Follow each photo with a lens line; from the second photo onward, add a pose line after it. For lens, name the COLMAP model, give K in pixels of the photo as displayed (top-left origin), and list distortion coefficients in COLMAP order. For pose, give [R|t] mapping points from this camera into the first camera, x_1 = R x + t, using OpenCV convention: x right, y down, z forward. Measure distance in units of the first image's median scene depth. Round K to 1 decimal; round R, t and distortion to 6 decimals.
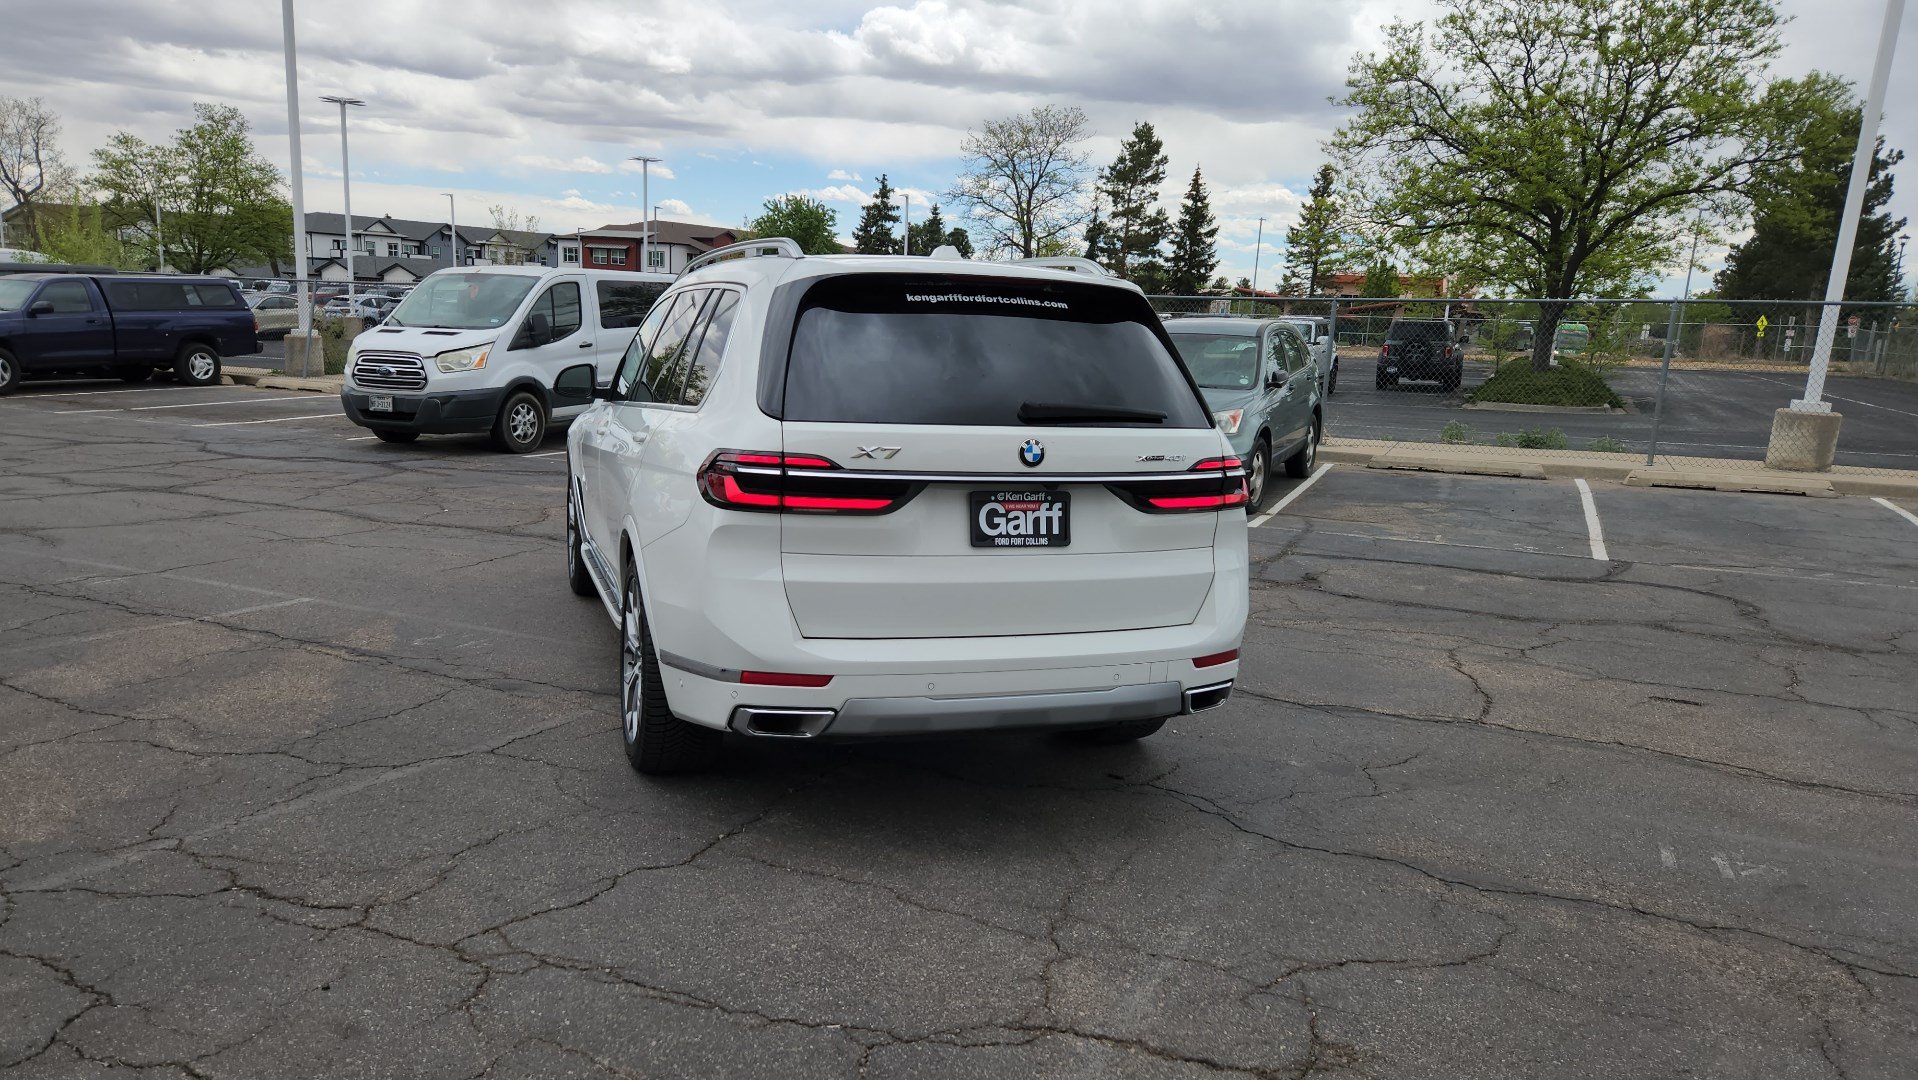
lens RADIAL K [[1276.8, 0, 922.3], [0, 1276.8, 572.5], [0, 0, 1]] dist [0.072421, -0.056648]
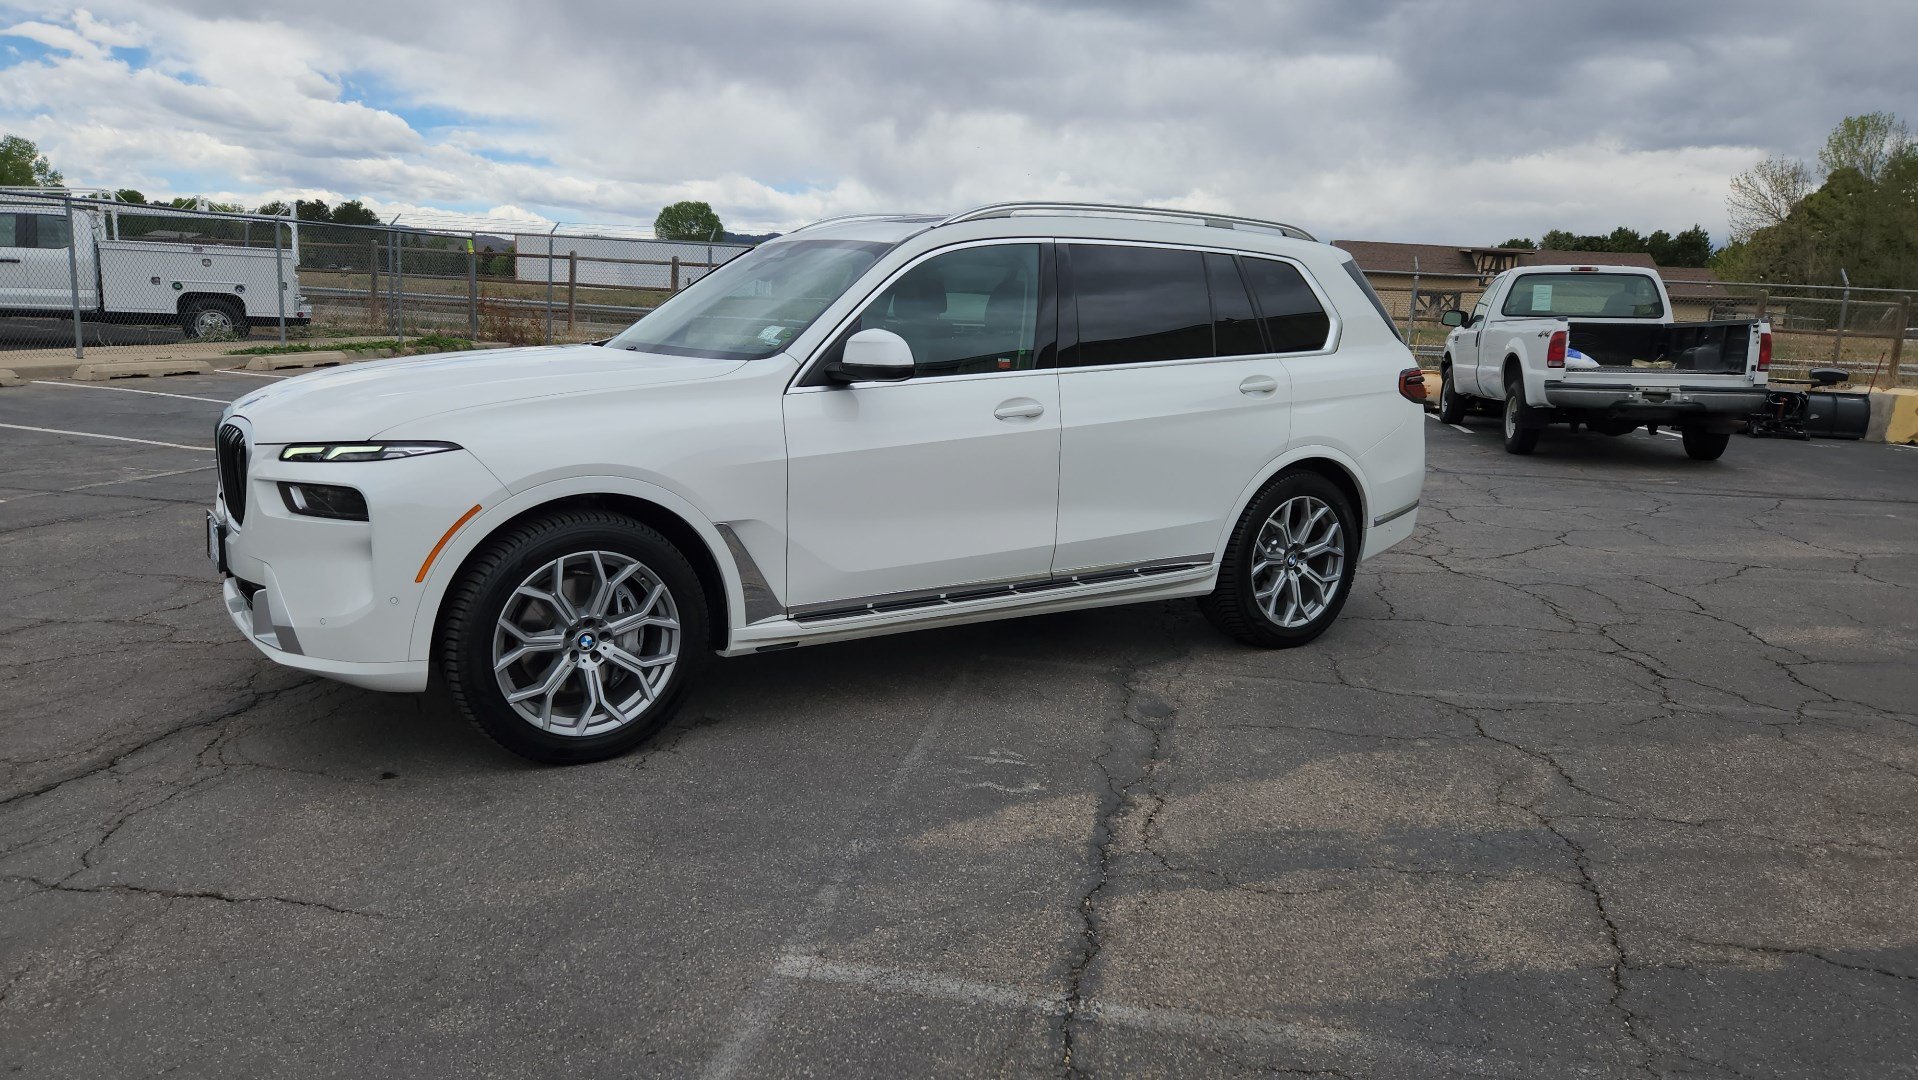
lens RADIAL K [[1281.8, 0, 922.2], [0, 1281.8, 548.6], [0, 0, 1]] dist [0.068884, -0.054561]
pose [[-0.234070, -0.228288, 0.945037, -0.487890], [0.132663, 0.955449, 0.263662, -0.119238], [-0.963126, 0.187087, -0.193357, 0.590781]]
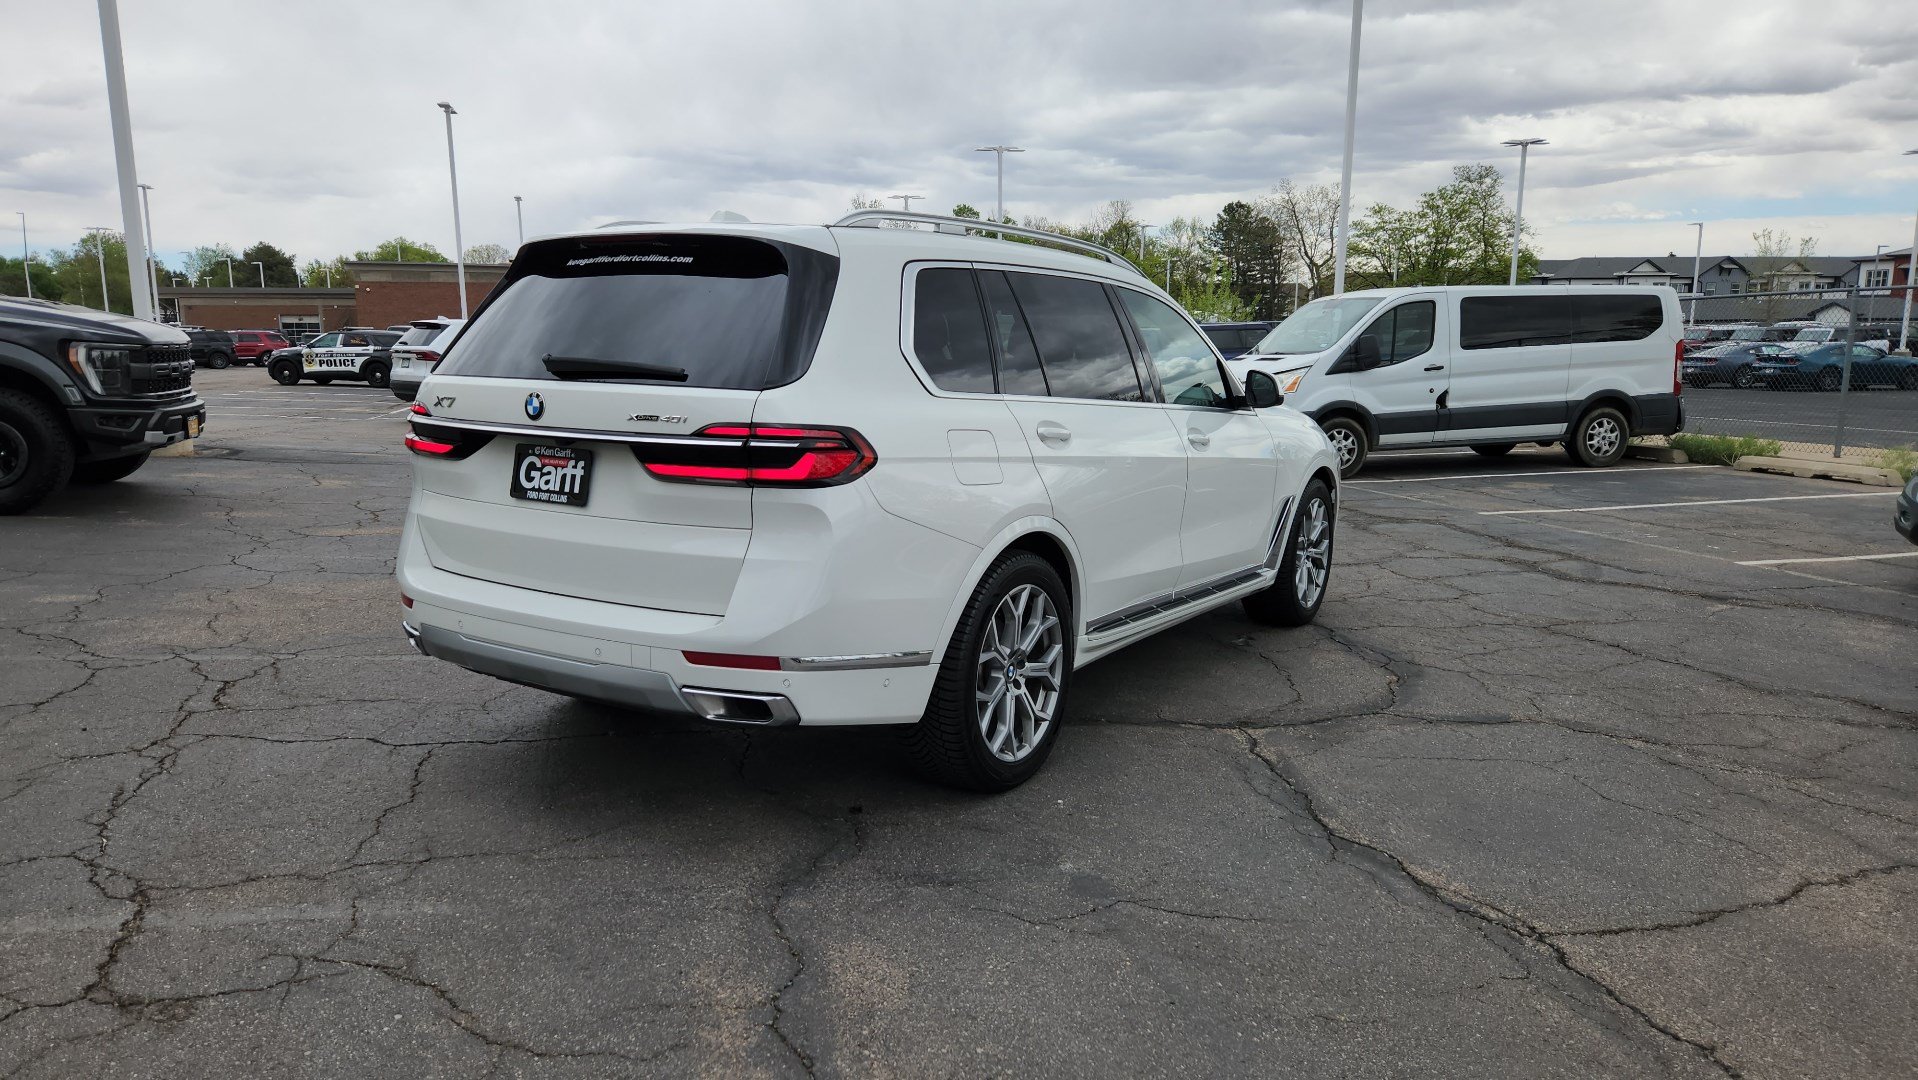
lens RADIAL K [[1281.3, 0, 917.3], [0, 1281.3, 560.6], [0, 0, 1]] dist [0.064337, -0.046469]
pose [[0.609894, 0.099831, -0.786170, 0.320407], [-0.135902, 0.990513, 0.020350, -0.010766], [0.780743, 0.094431, 0.617676, 0.188681]]
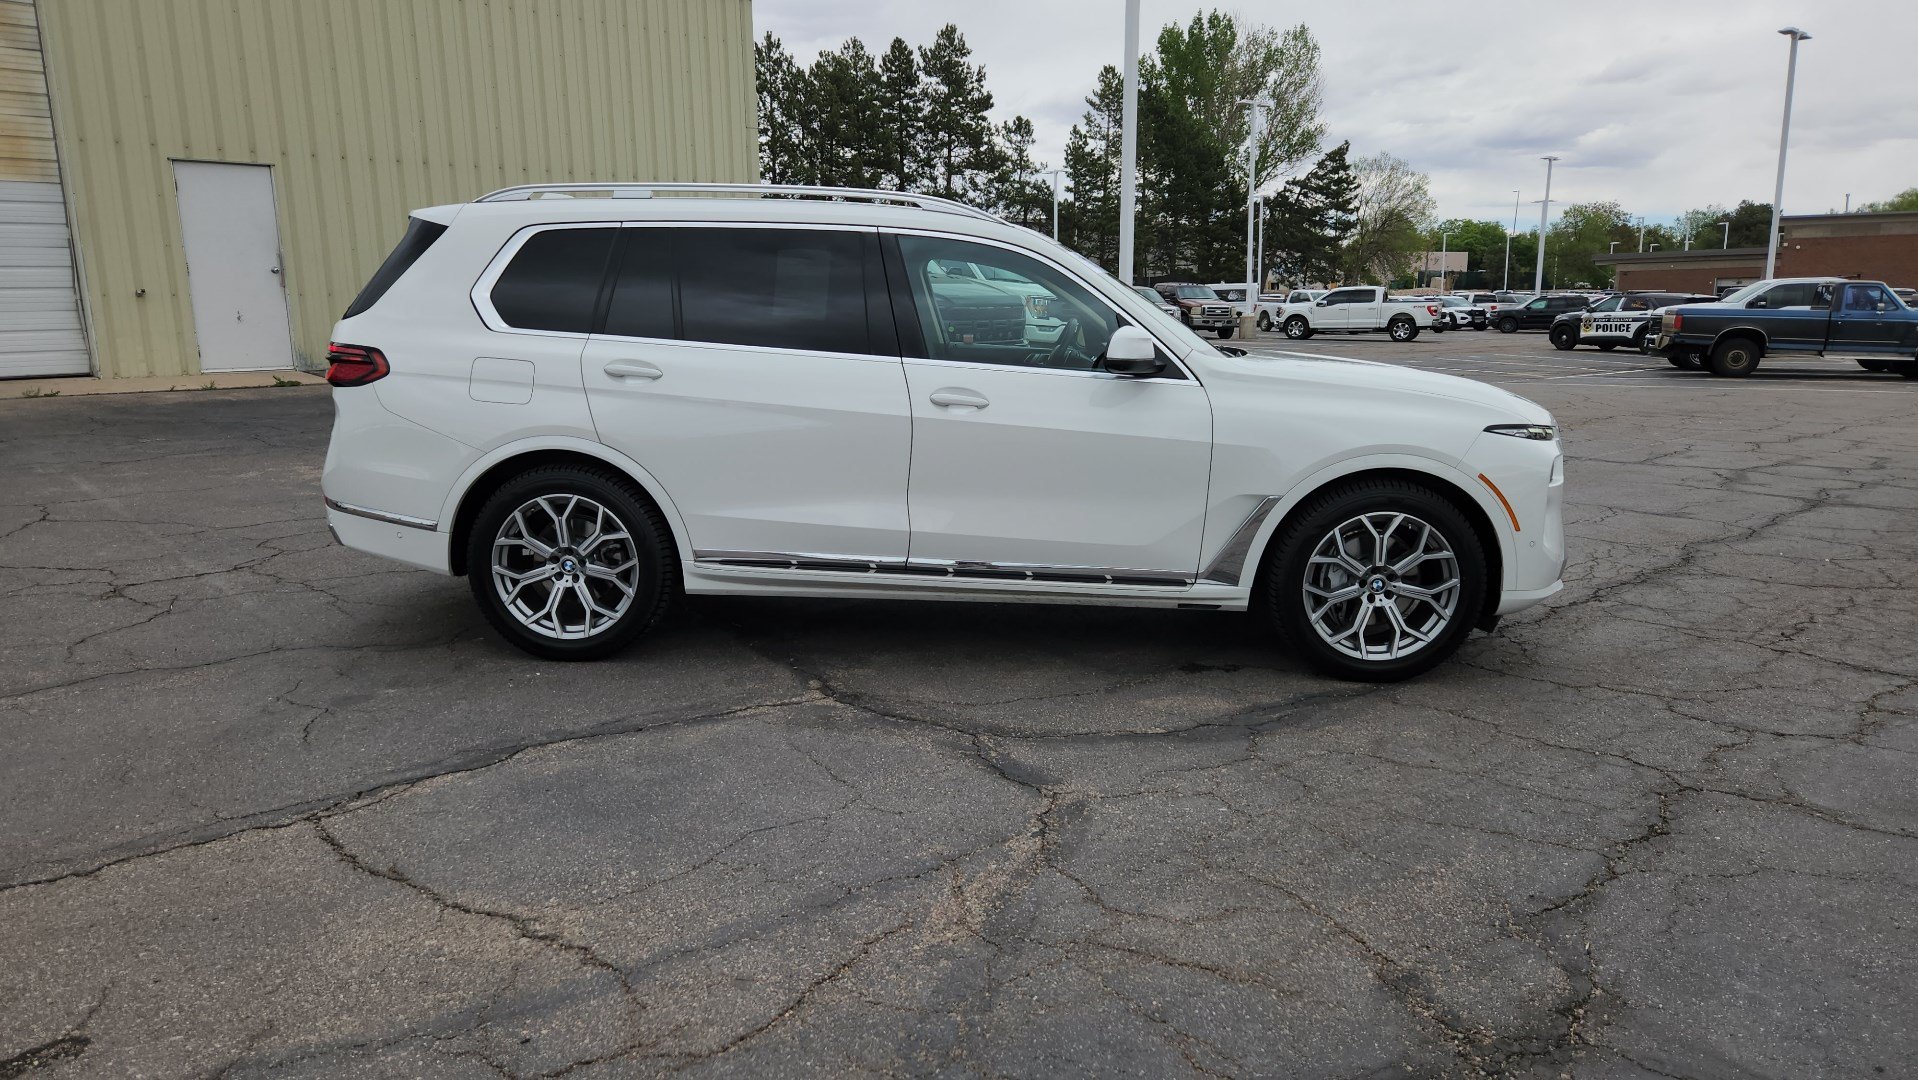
lens RADIAL K [[1282.3, 0, 927.7], [0, 1282.3, 567.7], [0, 0, 1]] dist [0.064140, -0.047197]
pose [[-0.367748, 0.150862, -0.917607, 0.407889], [-0.198509, 0.951273, 0.235953, -0.098584], [0.908491, 0.268924, -0.319881, 0.664187]]
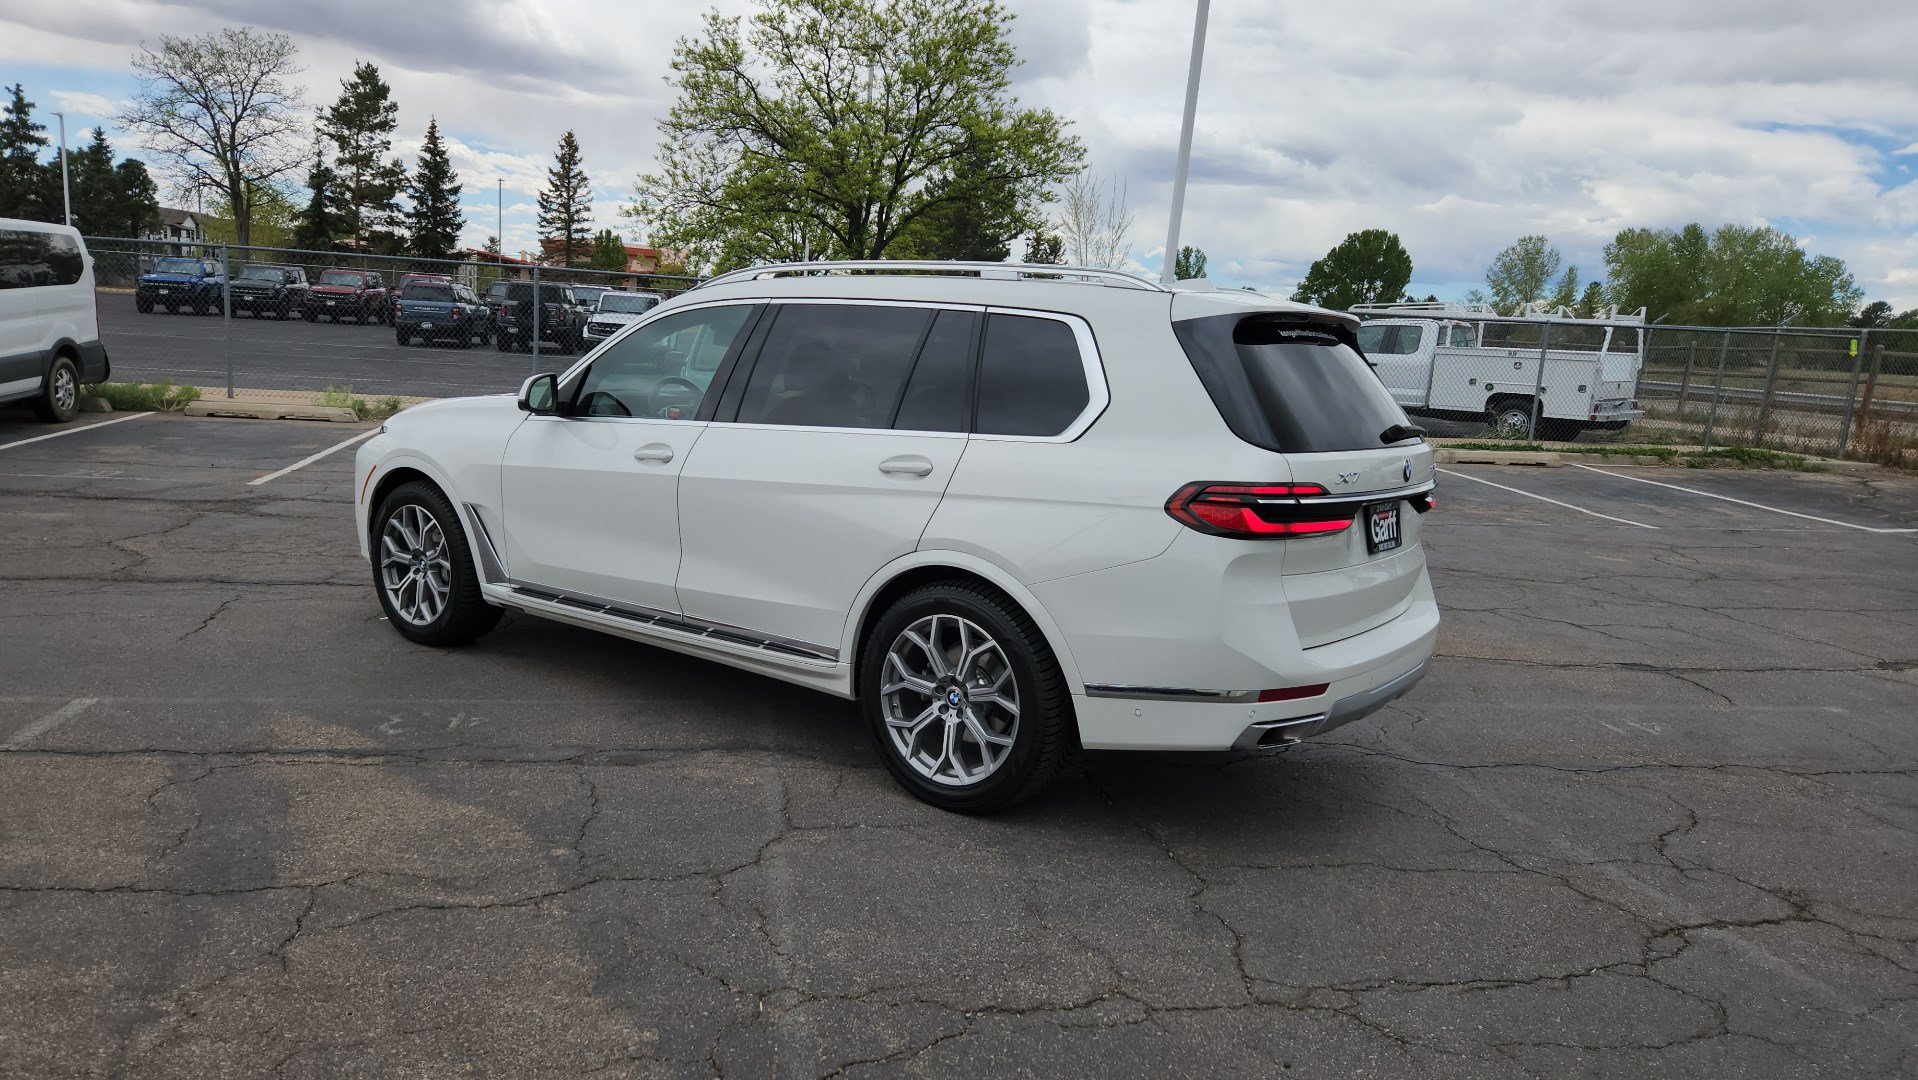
lens RADIAL K [[1276.8, 0, 924.6], [0, 1276.8, 569.0], [0, 0, 1]] dist [0.072421, -0.056648]
pose [[0.827240, -0.094473, 0.553850, -0.282460], [0.080553, 0.995521, 0.049495, -0.029265], [-0.556045, 0.003670, 0.831144, 0.080464]]
